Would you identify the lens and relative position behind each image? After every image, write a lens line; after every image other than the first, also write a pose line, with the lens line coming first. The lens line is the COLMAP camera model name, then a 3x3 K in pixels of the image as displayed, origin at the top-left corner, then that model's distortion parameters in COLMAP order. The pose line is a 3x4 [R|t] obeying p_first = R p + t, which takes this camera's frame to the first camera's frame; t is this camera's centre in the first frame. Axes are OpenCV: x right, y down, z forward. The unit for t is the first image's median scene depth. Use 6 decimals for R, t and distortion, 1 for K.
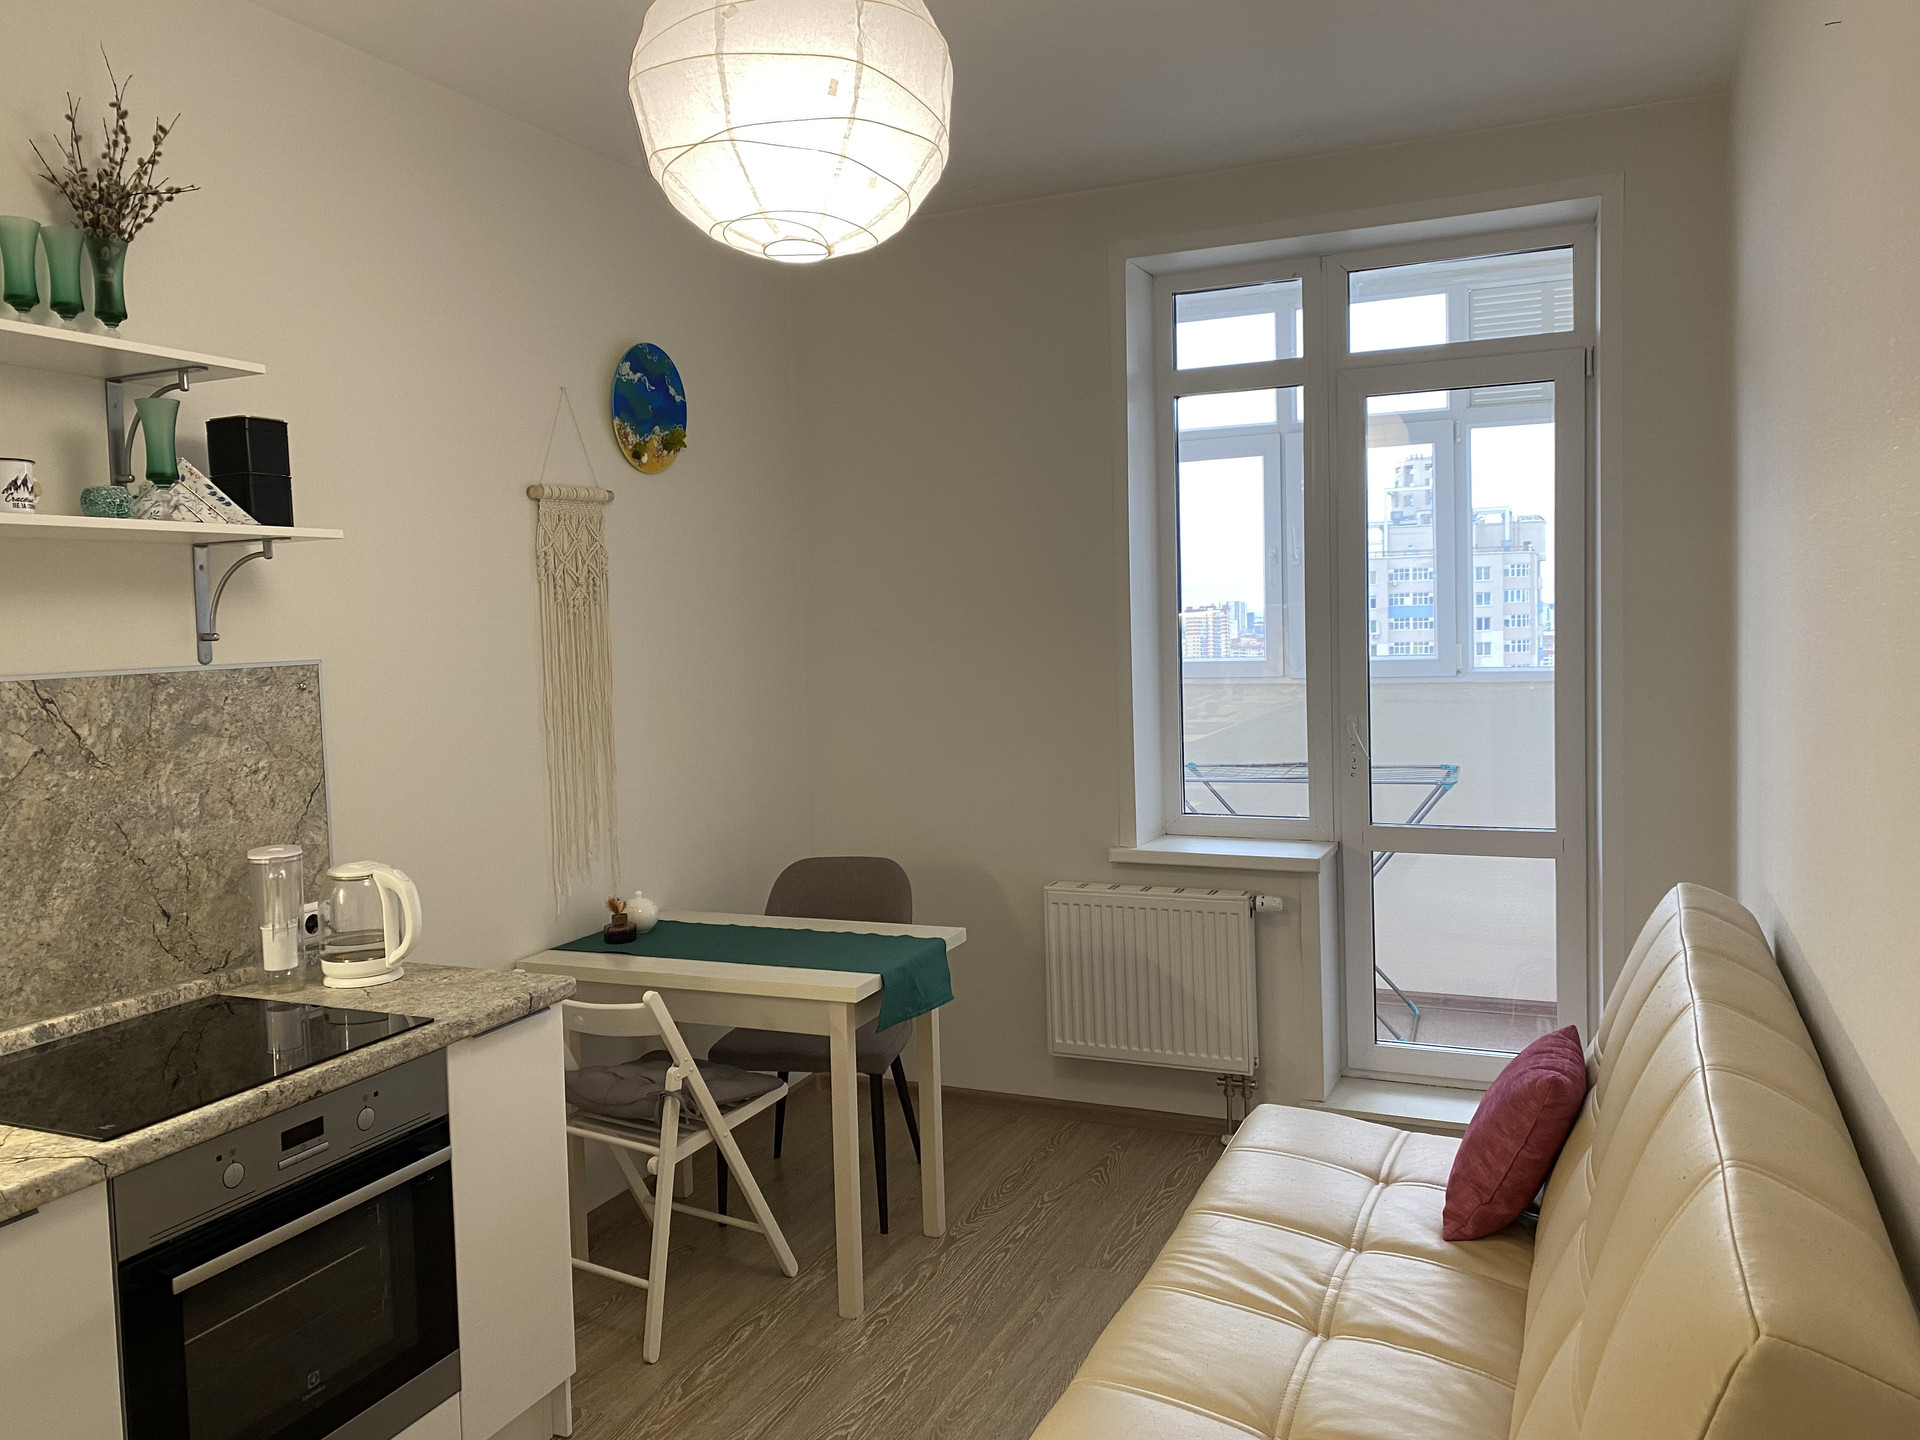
lens RADIAL K [[1473.0, 0, 956.6], [0, 1473.0, 702.0], [0, 0, 1]] dist [-0.006748, -0.000965]
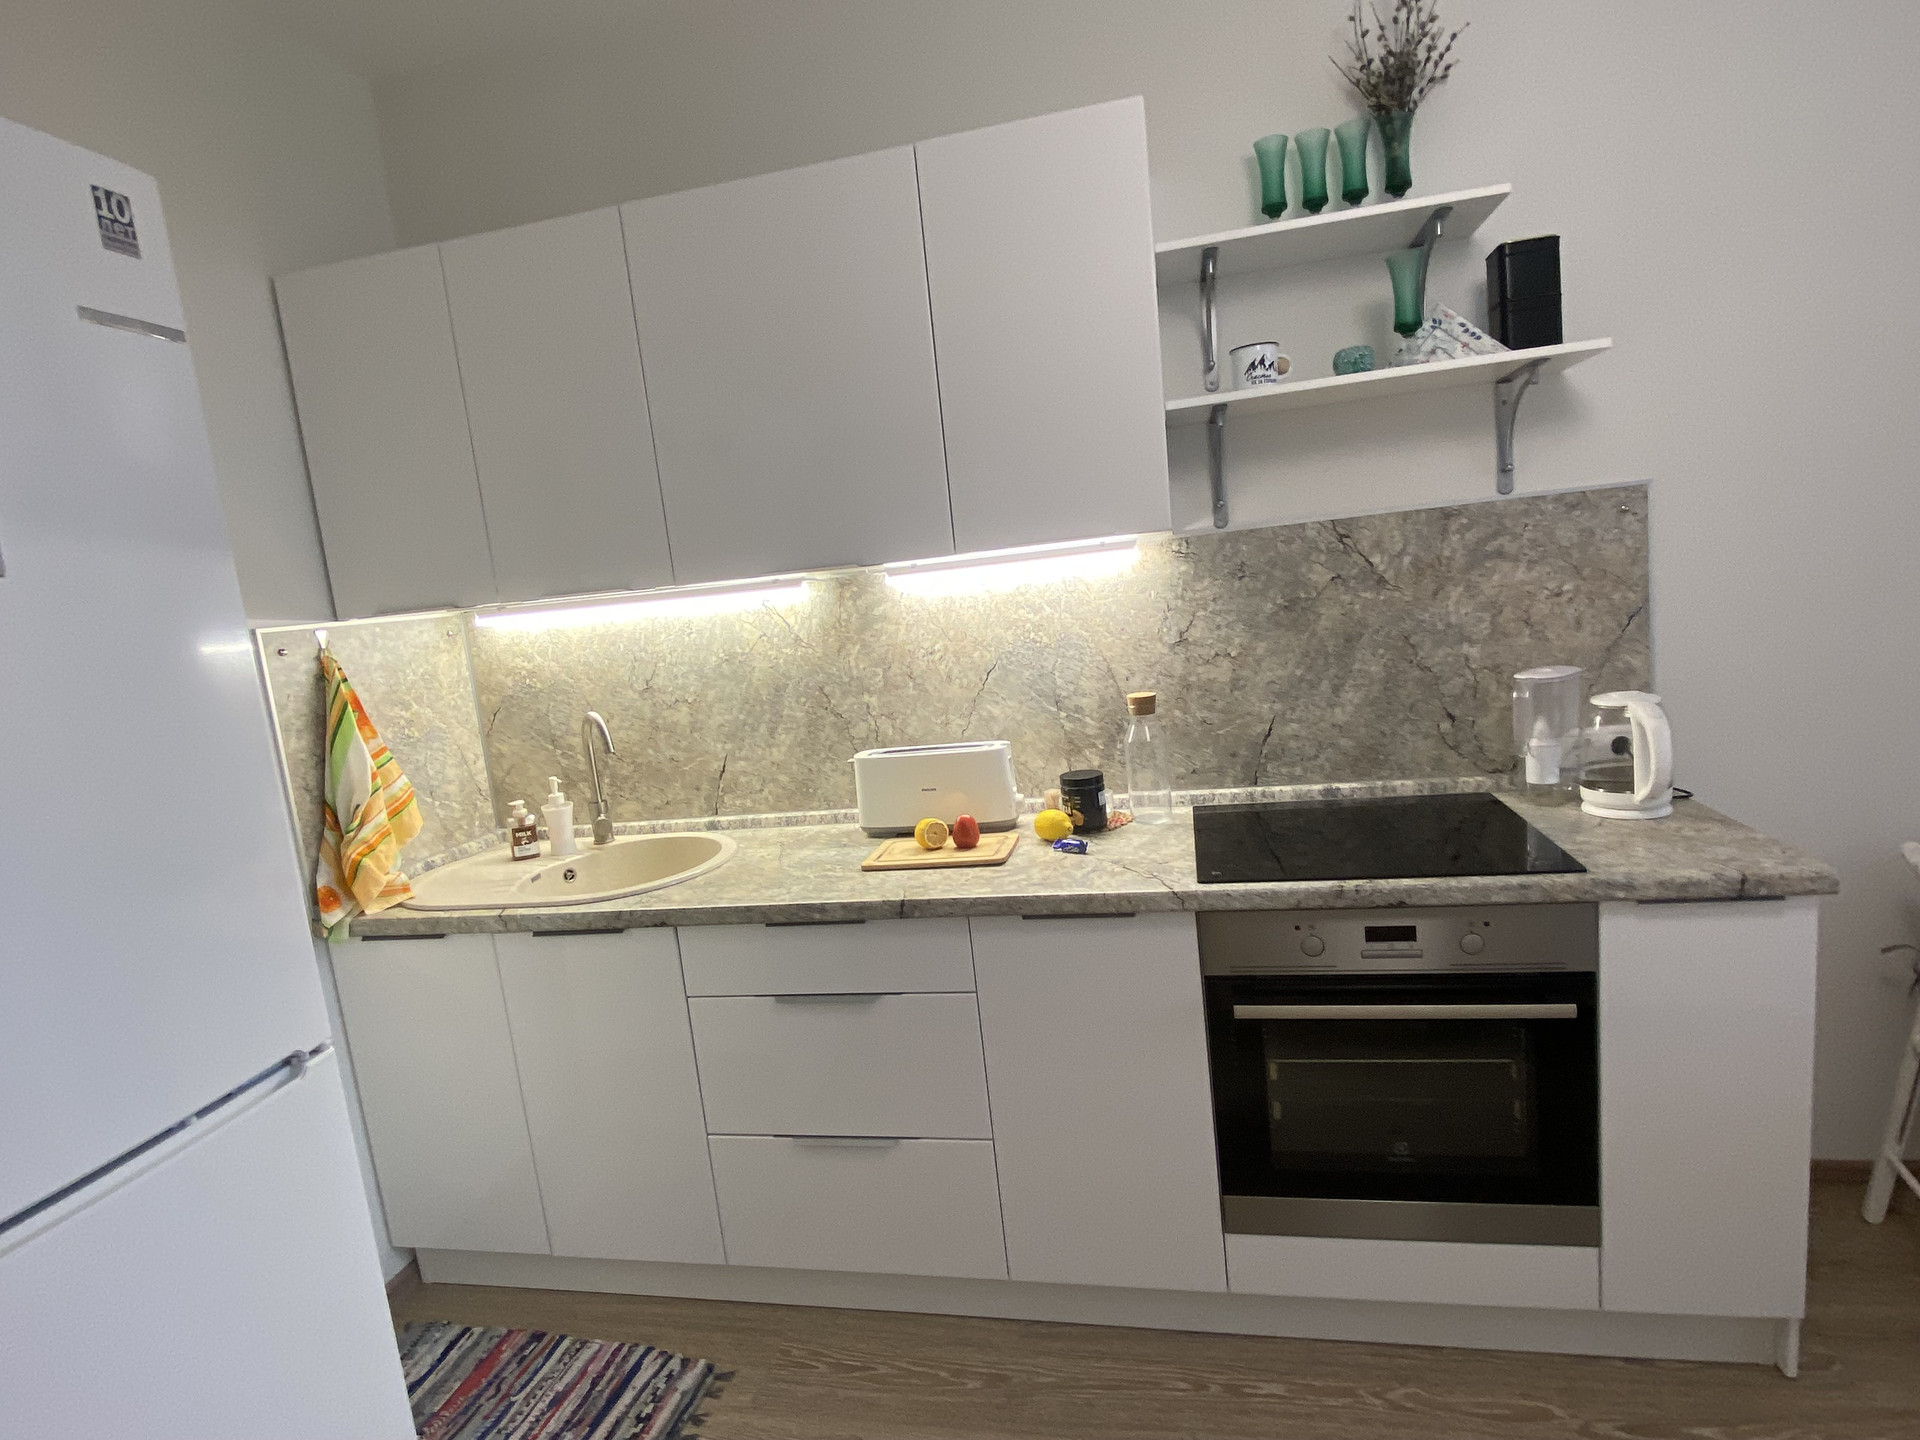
lens RADIAL K [[986.5, 0, 959.4], [0, 986.5, 725.9], [0, 0, 1]] dist [-0.001526, -0.004668]
pose [[0.185629, 0.153253, -0.970595, 0.157403], [0.041479, 0.985660, 0.163565, 0.007578], [0.981744, -0.070622, 0.176610, 0.493176]]
